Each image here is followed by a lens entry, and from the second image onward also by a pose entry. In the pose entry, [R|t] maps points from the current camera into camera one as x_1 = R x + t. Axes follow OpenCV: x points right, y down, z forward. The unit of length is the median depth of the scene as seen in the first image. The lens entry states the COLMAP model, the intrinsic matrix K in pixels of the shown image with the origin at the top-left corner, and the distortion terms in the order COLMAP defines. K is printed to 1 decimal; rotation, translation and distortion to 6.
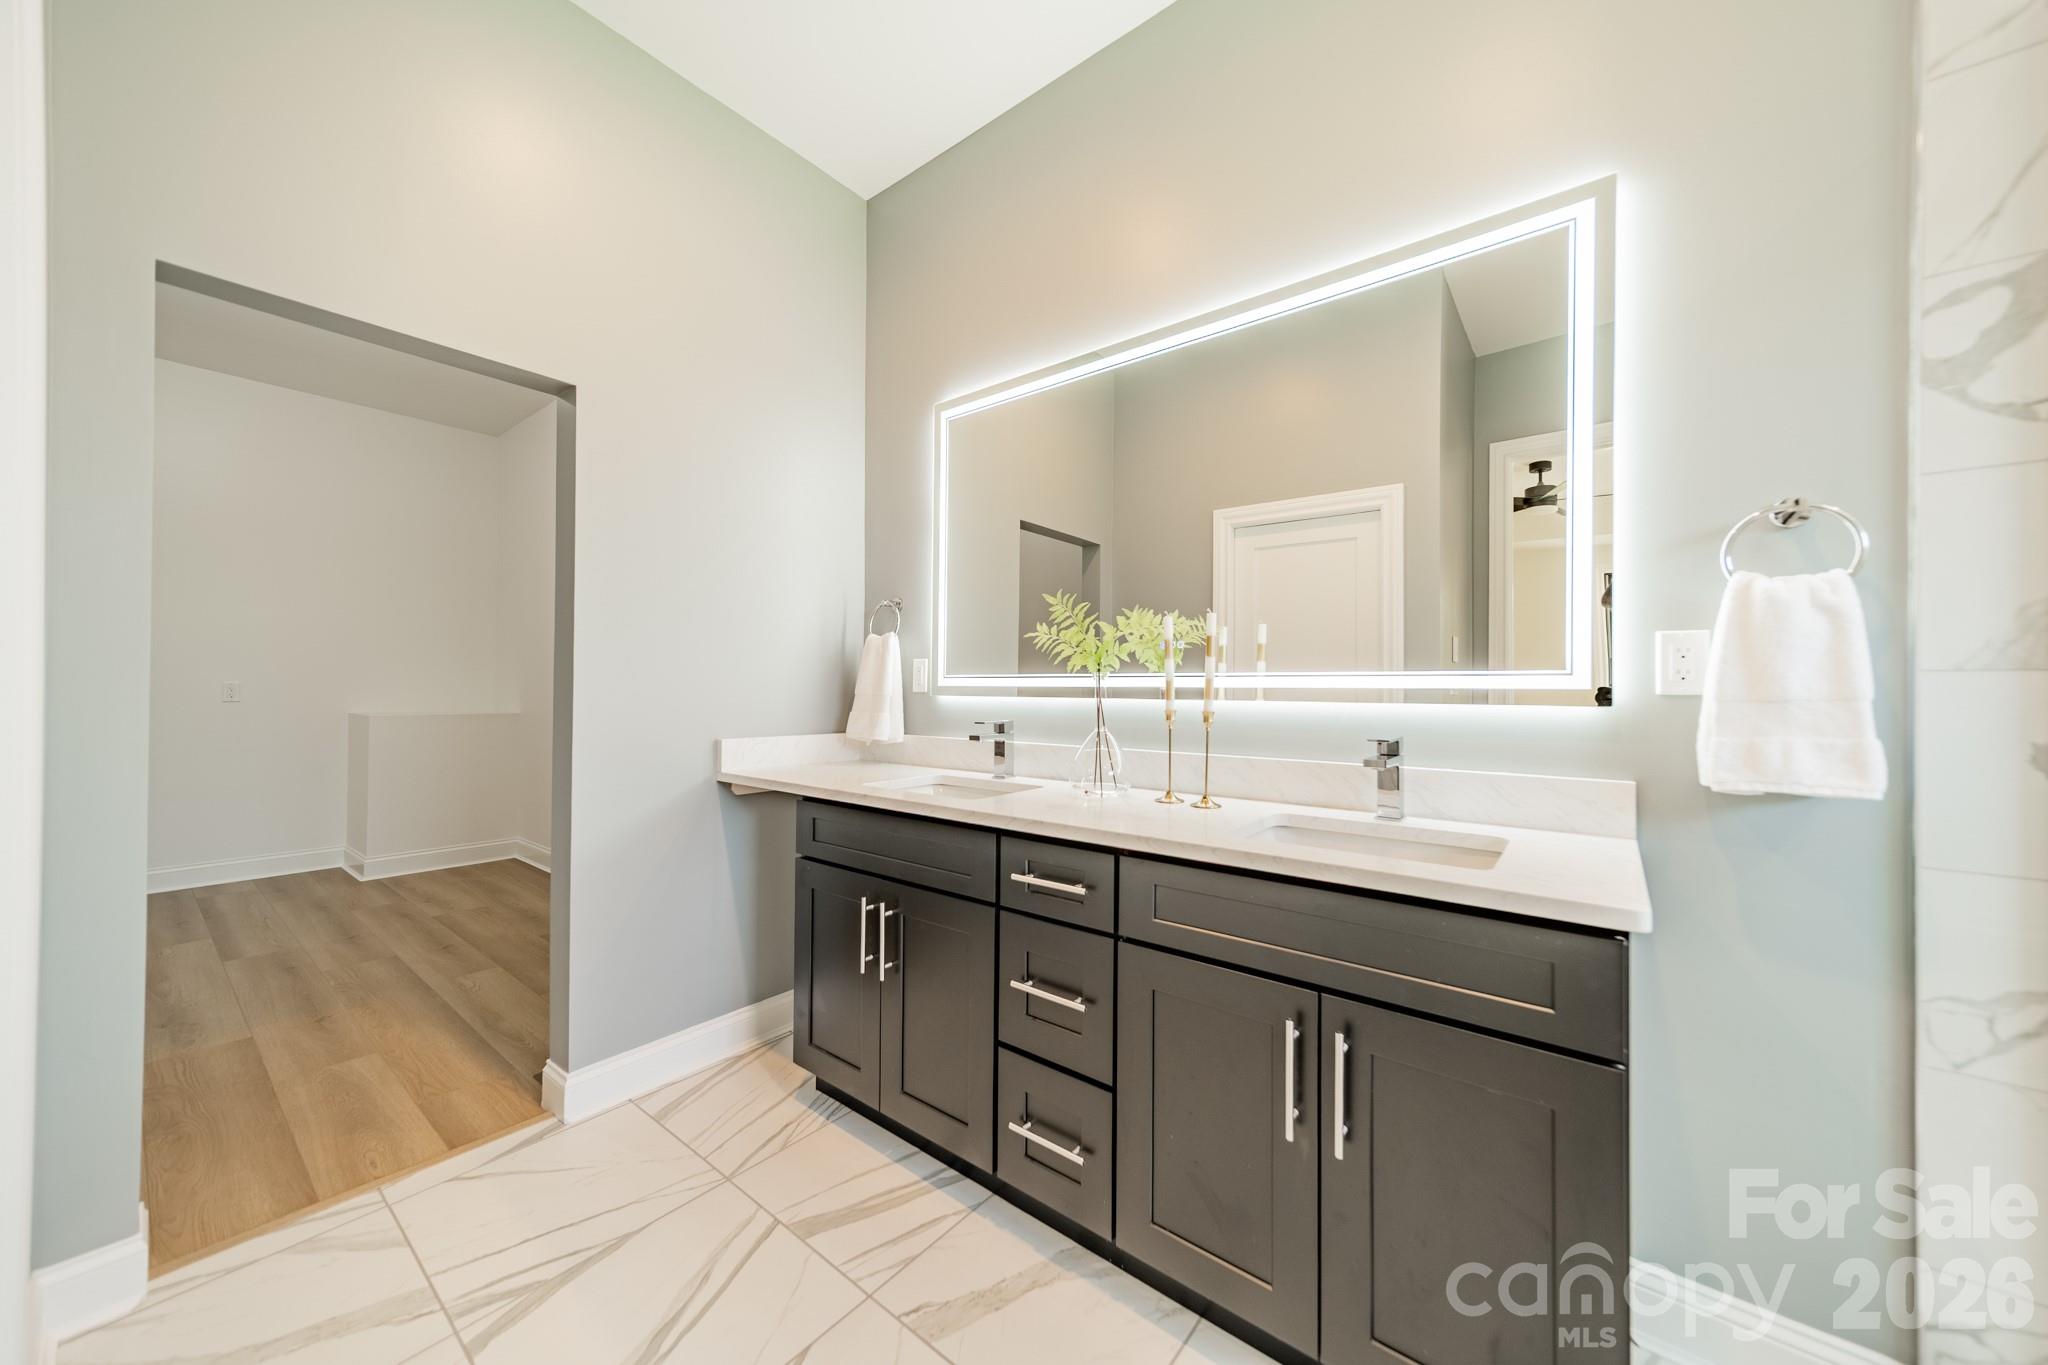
lens RADIAL K [[725.6, 0, 1028.9], [0, 725.6, 686.2], [0, 0, 1]] dist [0.007576, 0.000170]
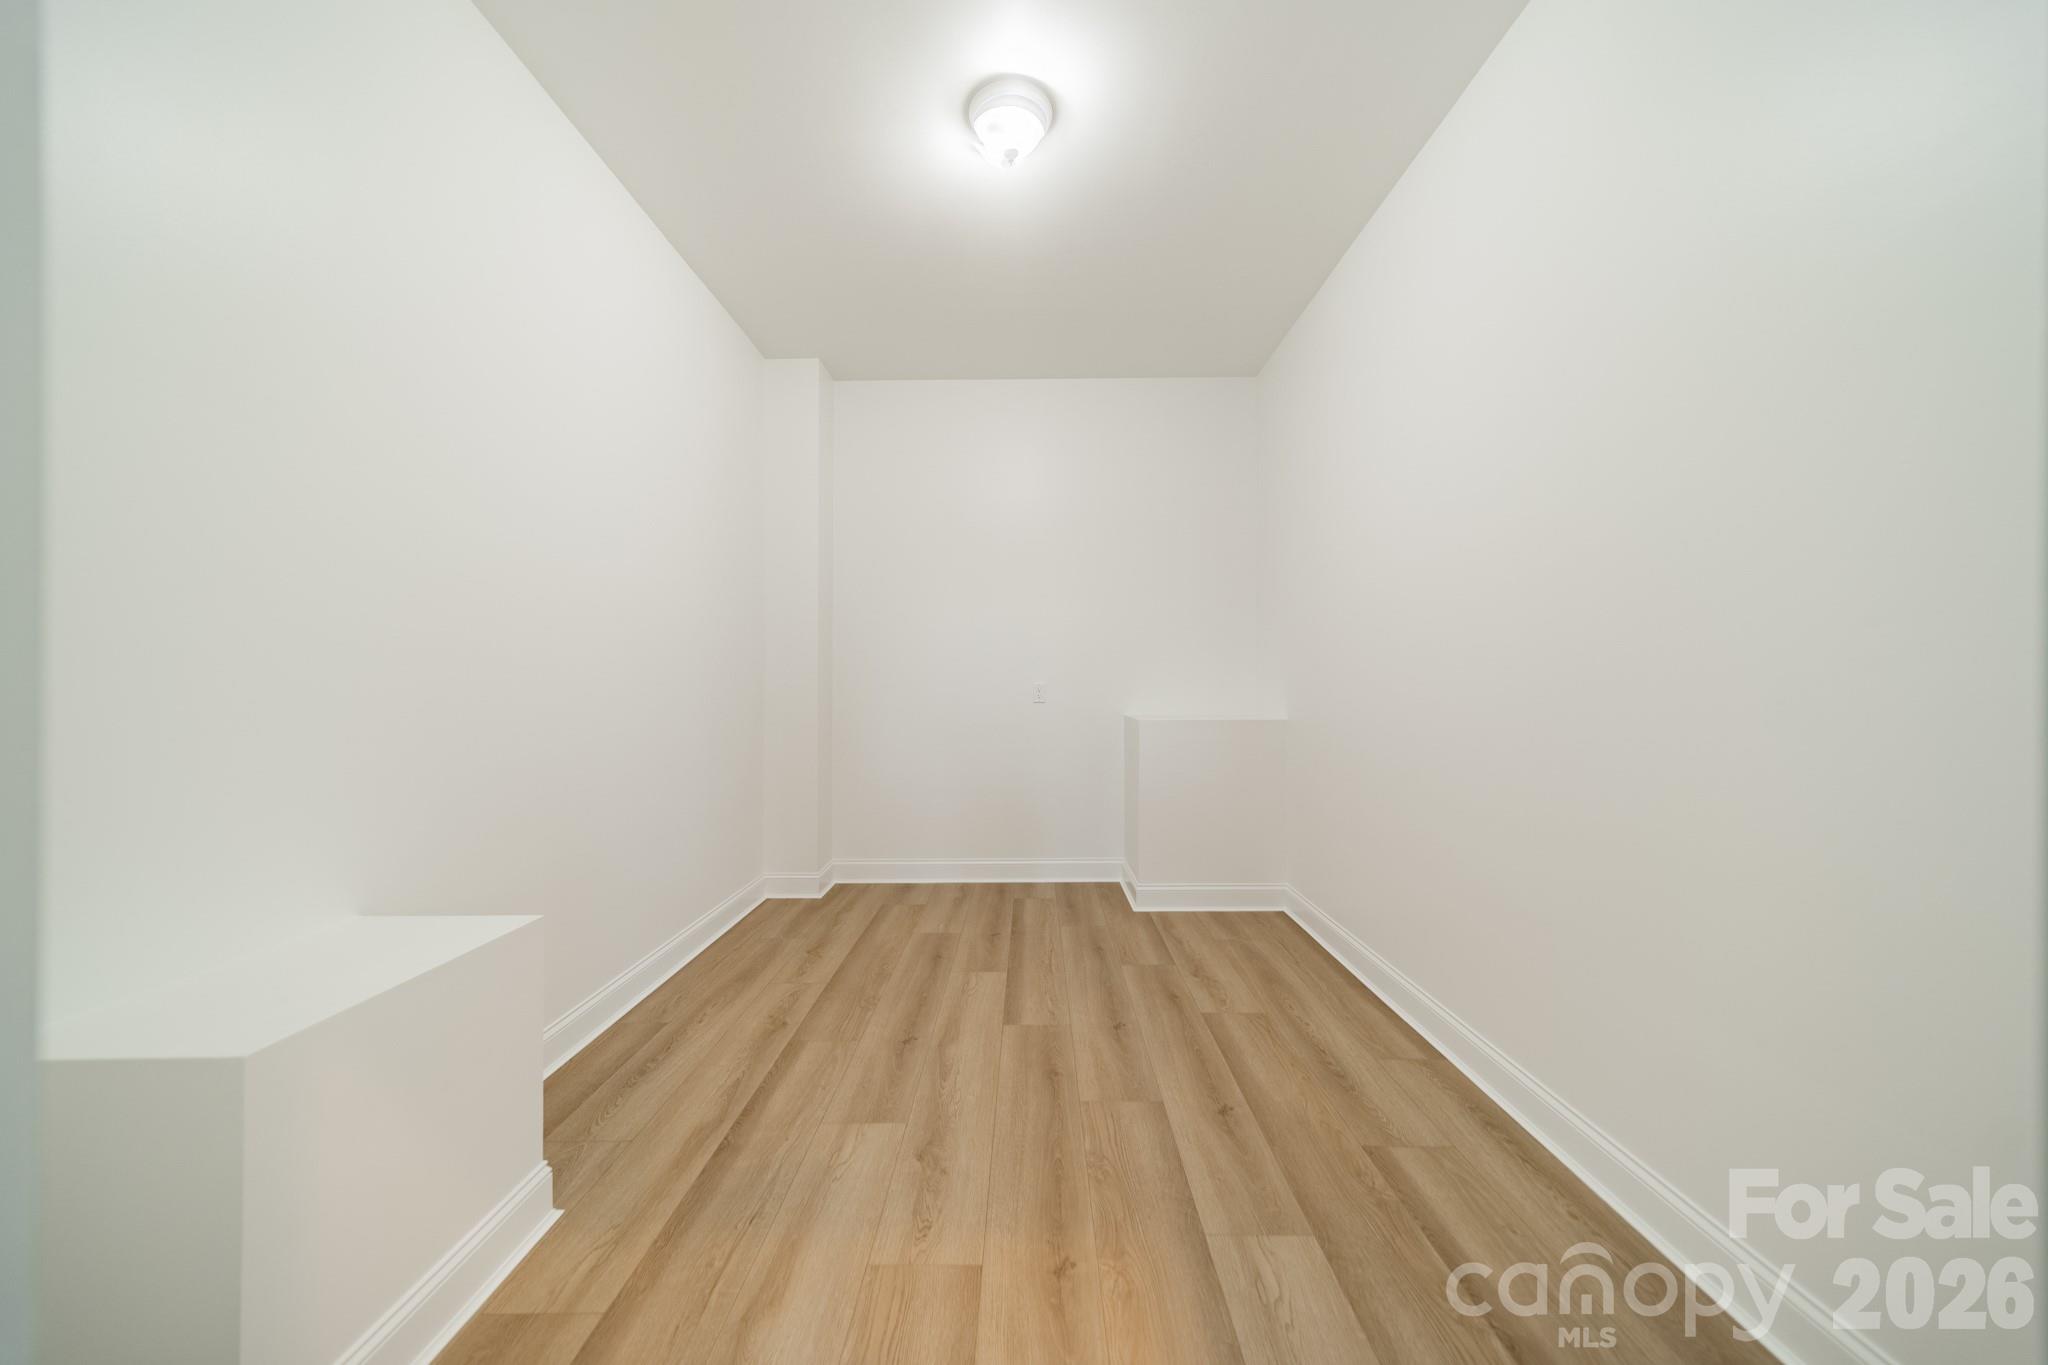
lens RADIAL K [[726.0, 0, 1028.0], [0, 726.0, 681.9], [0, 0, 1]] dist [0.008312, 0.000339]
pose [[0.619275, -0.006943, -0.785143, -0.406233], [0.007620, 0.999967, -0.002832, -0.005423], [0.785137, -0.004229, 0.619308, 0.479703]]
